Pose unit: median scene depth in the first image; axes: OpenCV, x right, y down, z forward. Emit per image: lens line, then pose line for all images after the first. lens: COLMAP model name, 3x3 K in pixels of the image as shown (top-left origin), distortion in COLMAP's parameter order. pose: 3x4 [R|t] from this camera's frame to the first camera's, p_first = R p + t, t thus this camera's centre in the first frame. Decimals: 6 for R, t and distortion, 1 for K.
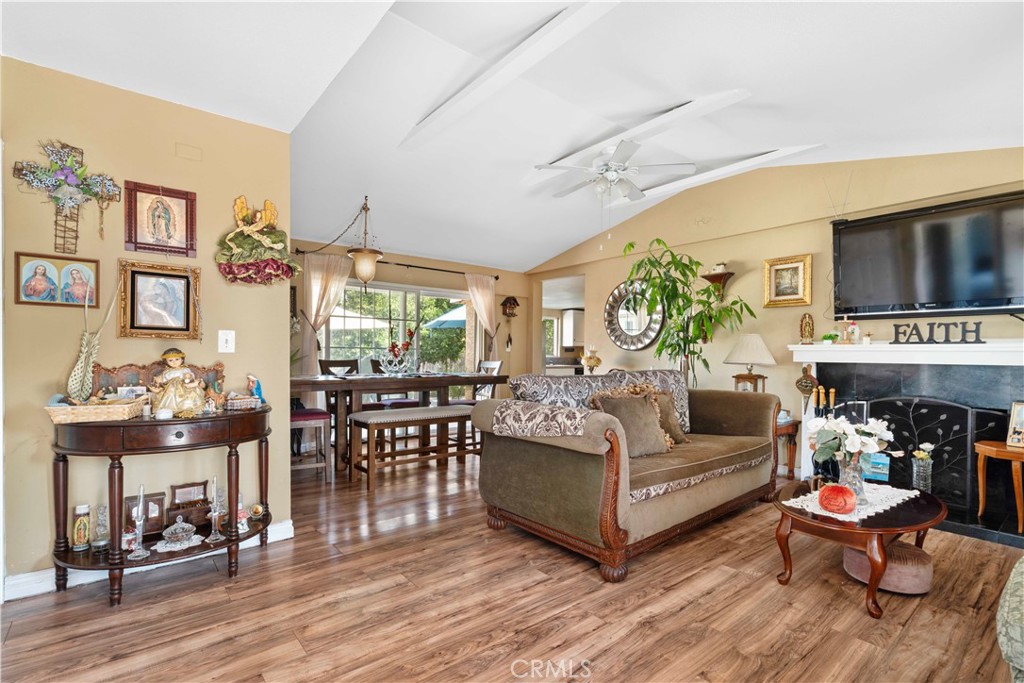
lens RADIAL K [[467.4, 0, 510.6], [0, 467.4, 350.7], [0, 0, 1]] dist [0.001150, 0.000899]
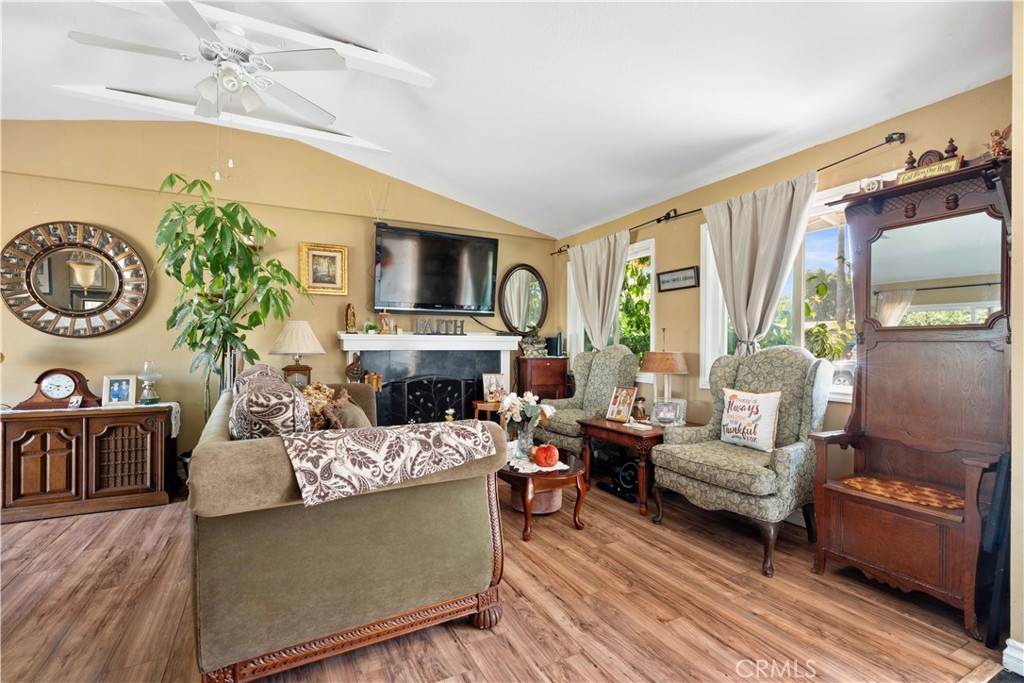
lens RADIAL K [[467.4, 0, 510.3], [0, 467.4, 343.6], [0, 0, 1]] dist [0.001150, 0.000899]
pose [[0.212379, -0.005804, 0.977170, -0.390797], [-0.008406, 0.999935, 0.007767, -0.002684], [-0.977151, -0.009864, 0.212316, 0.547244]]
